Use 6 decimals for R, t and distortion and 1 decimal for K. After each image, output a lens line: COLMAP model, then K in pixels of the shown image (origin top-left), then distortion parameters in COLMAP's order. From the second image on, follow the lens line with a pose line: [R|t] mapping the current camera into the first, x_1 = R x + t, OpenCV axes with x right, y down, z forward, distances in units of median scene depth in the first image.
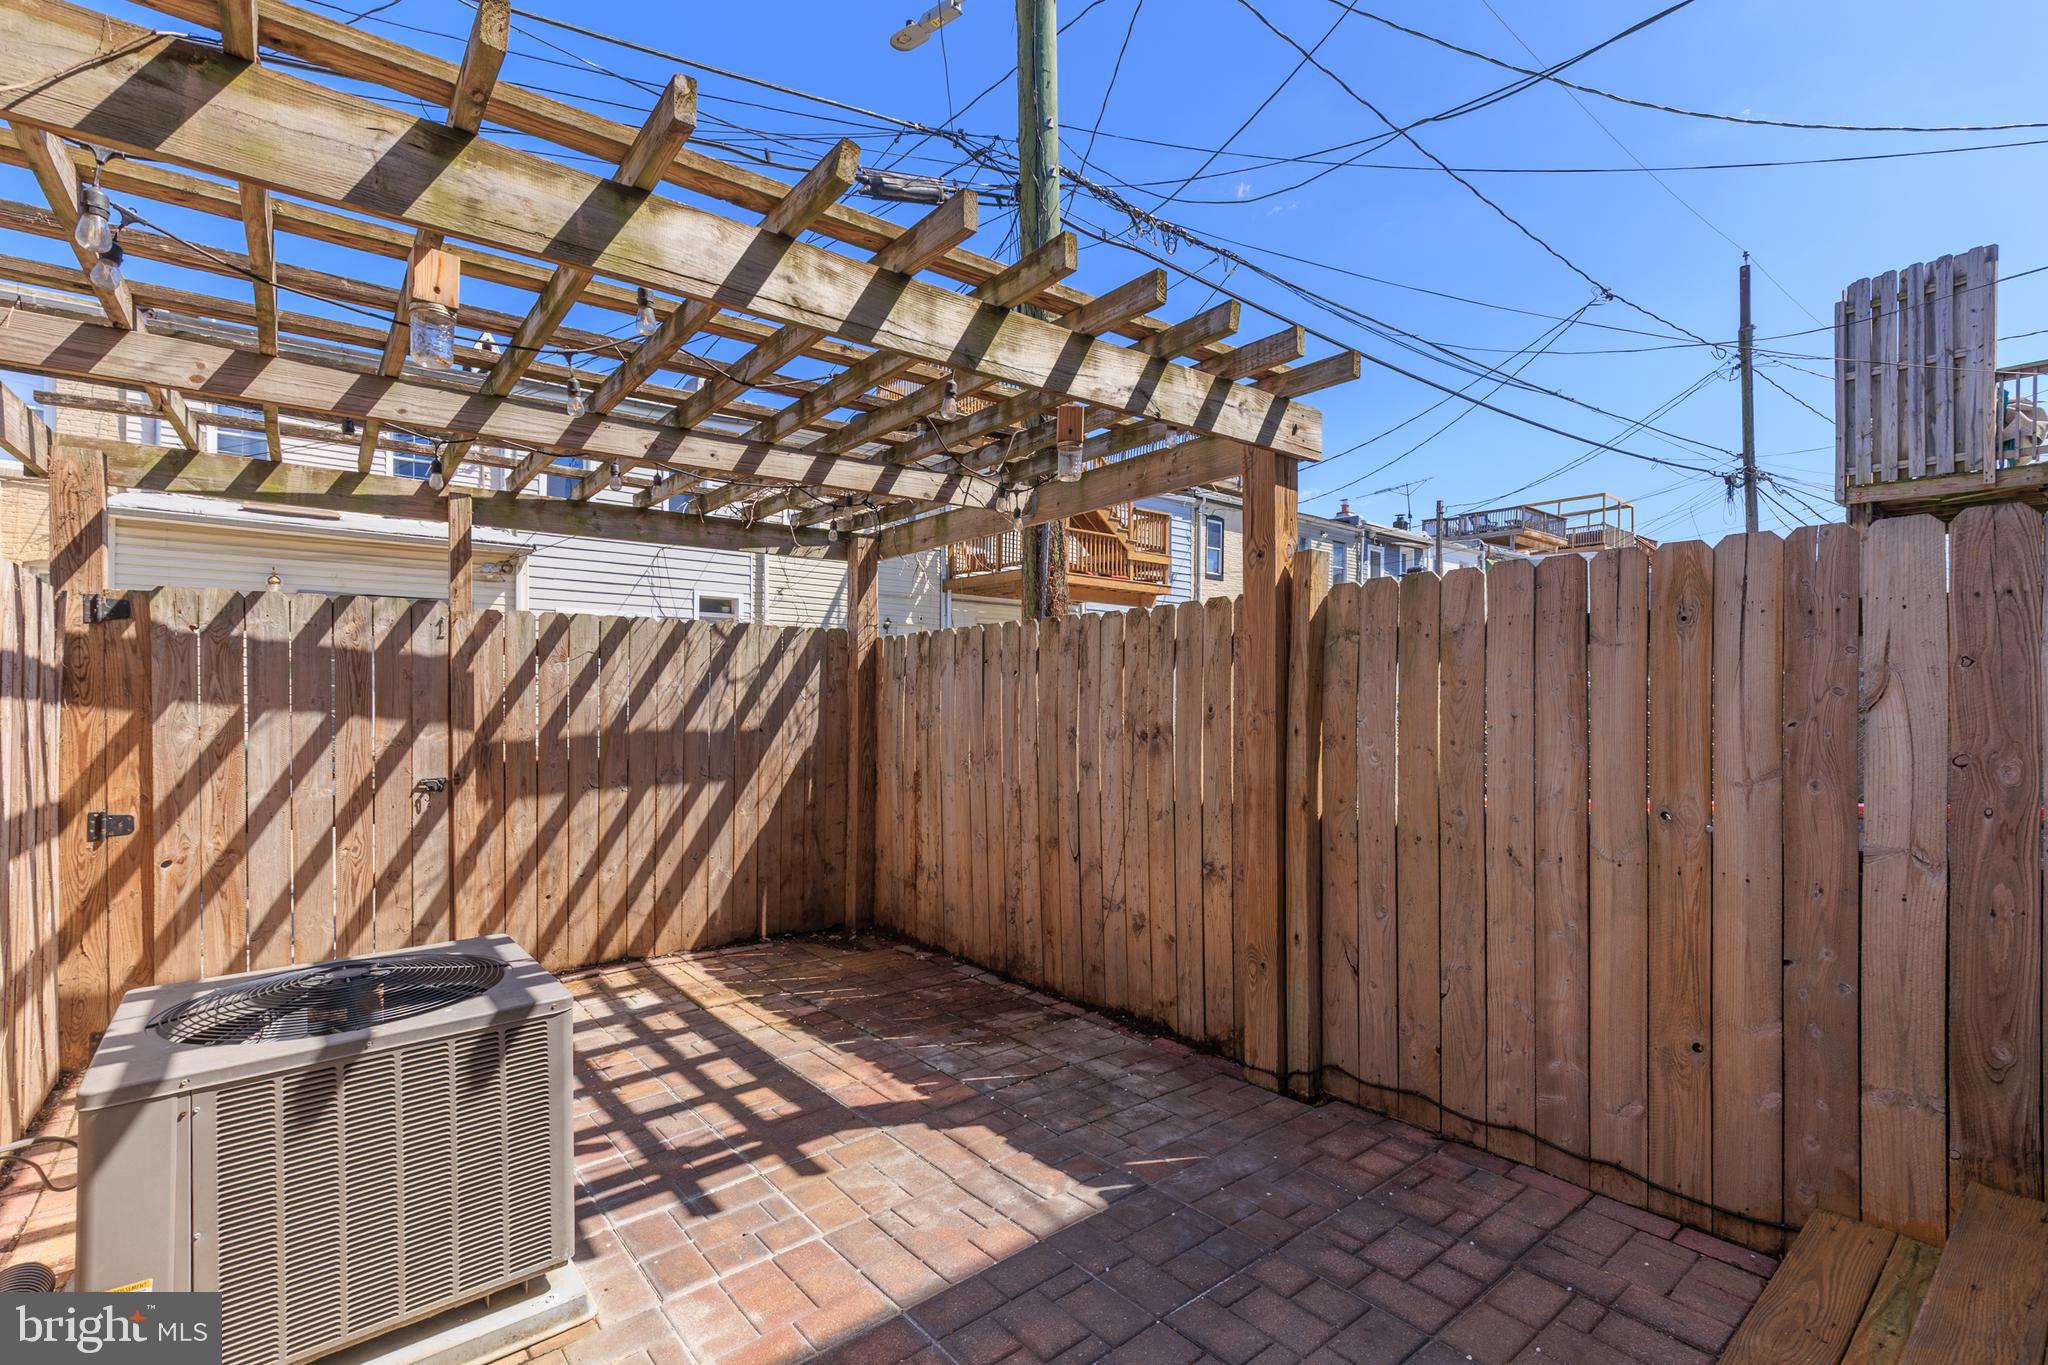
lens RADIAL K [[924.6, 0, 1039.4], [0, 924.6, 692.4], [0, 0, 1]] dist [0.010678, -0.001714]
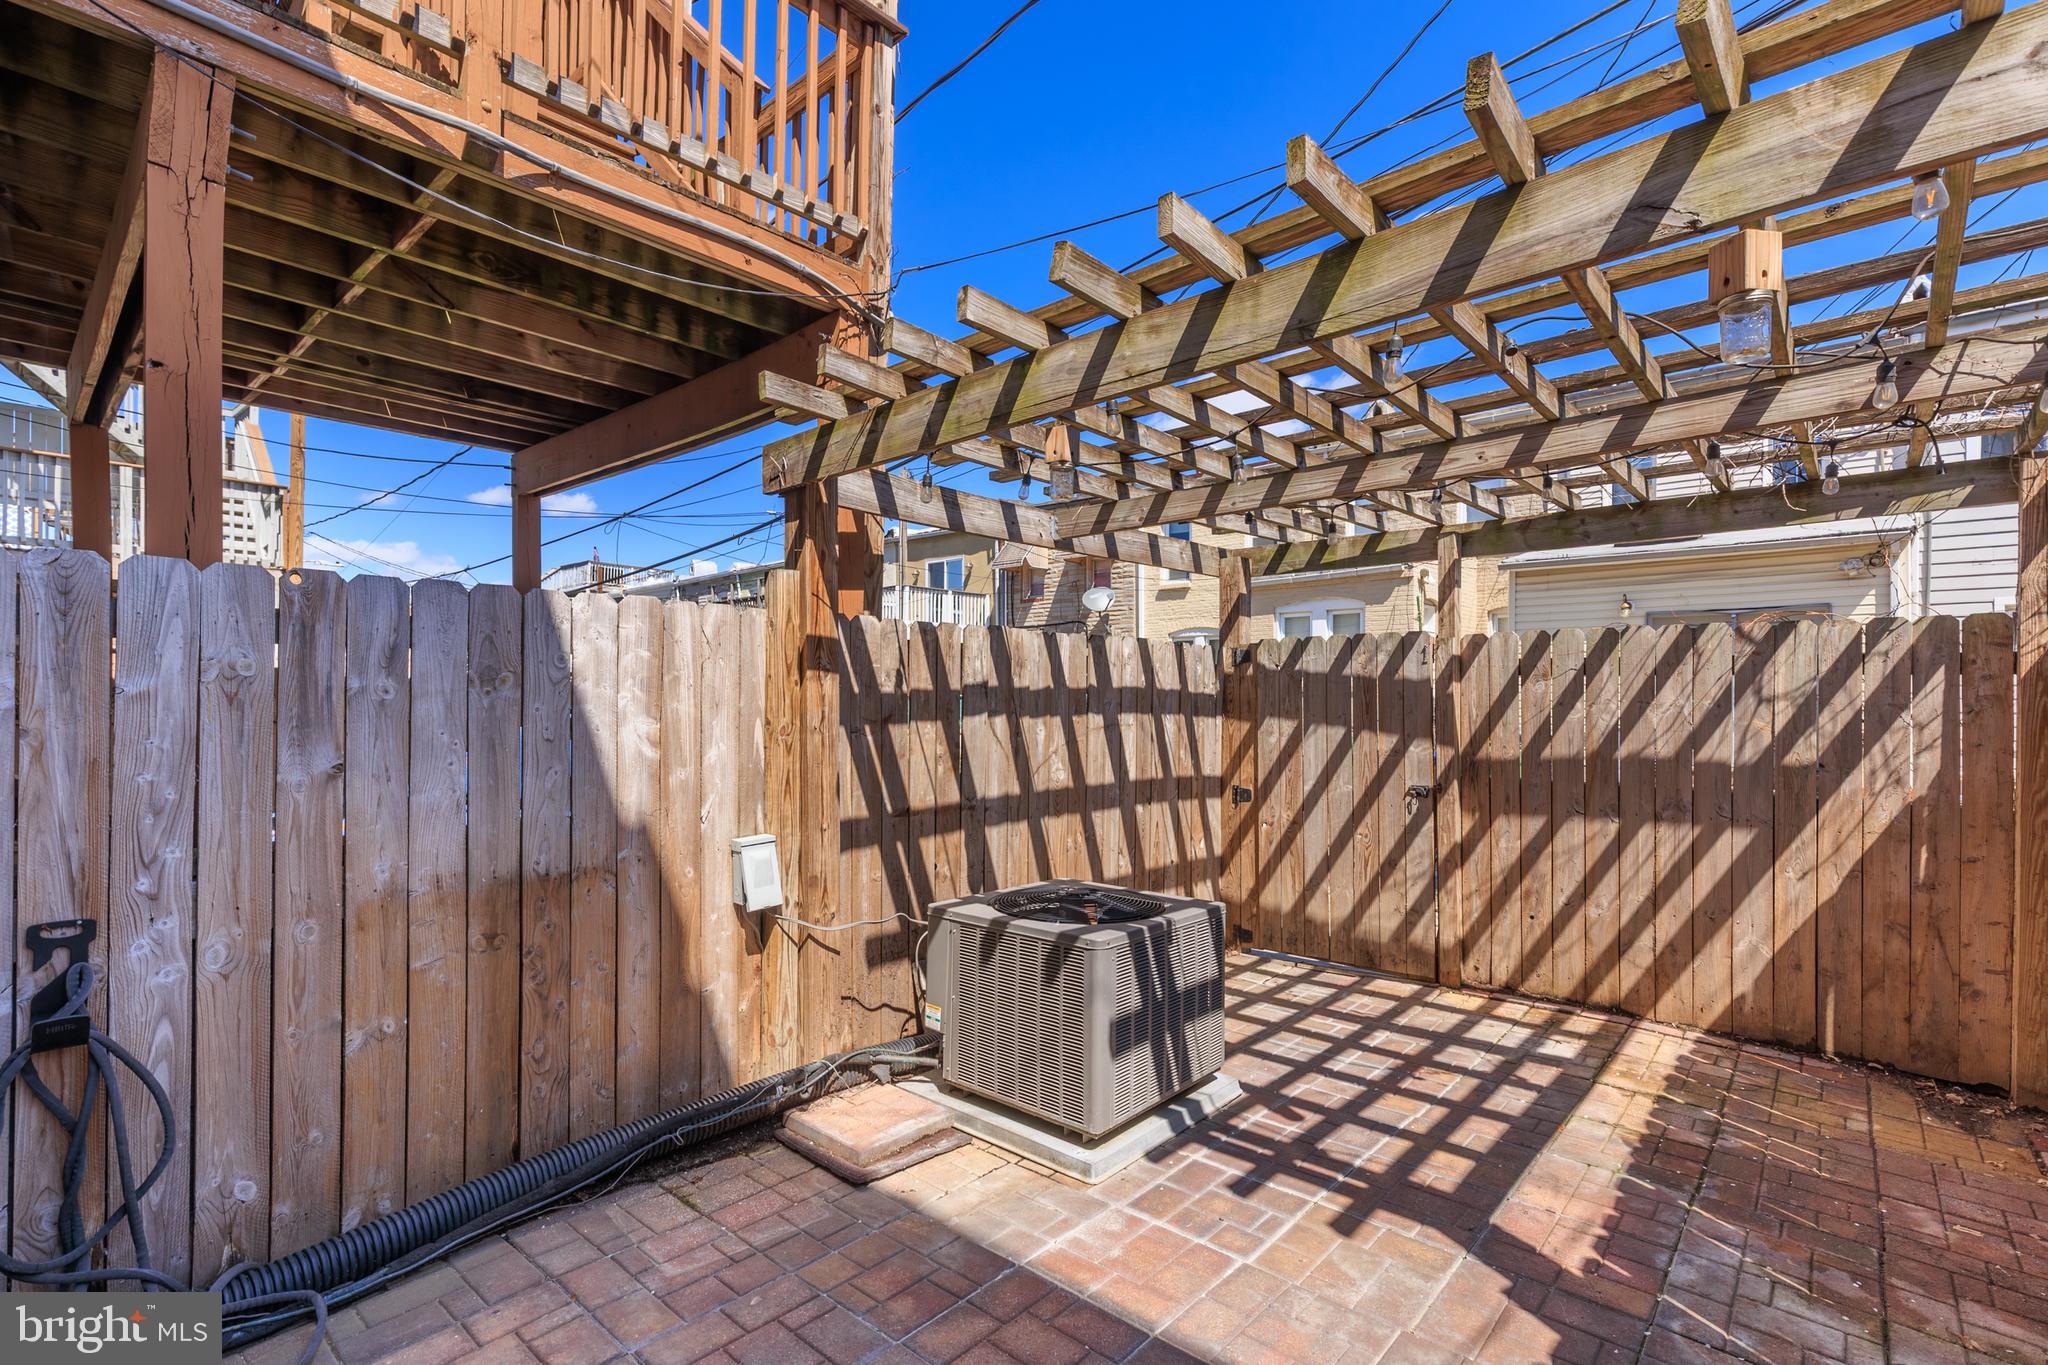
lens RADIAL K [[924.6, 0, 1034.9], [0, 924.6, 693.0], [0, 0, 1]] dist [0.010678, -0.001714]
pose [[0.161193, -0.010318, -0.986869, 0.495566], [-0.001863, 0.999940, -0.010759, -0.011263], [0.986921, 0.003573, 0.161164, 0.420149]]
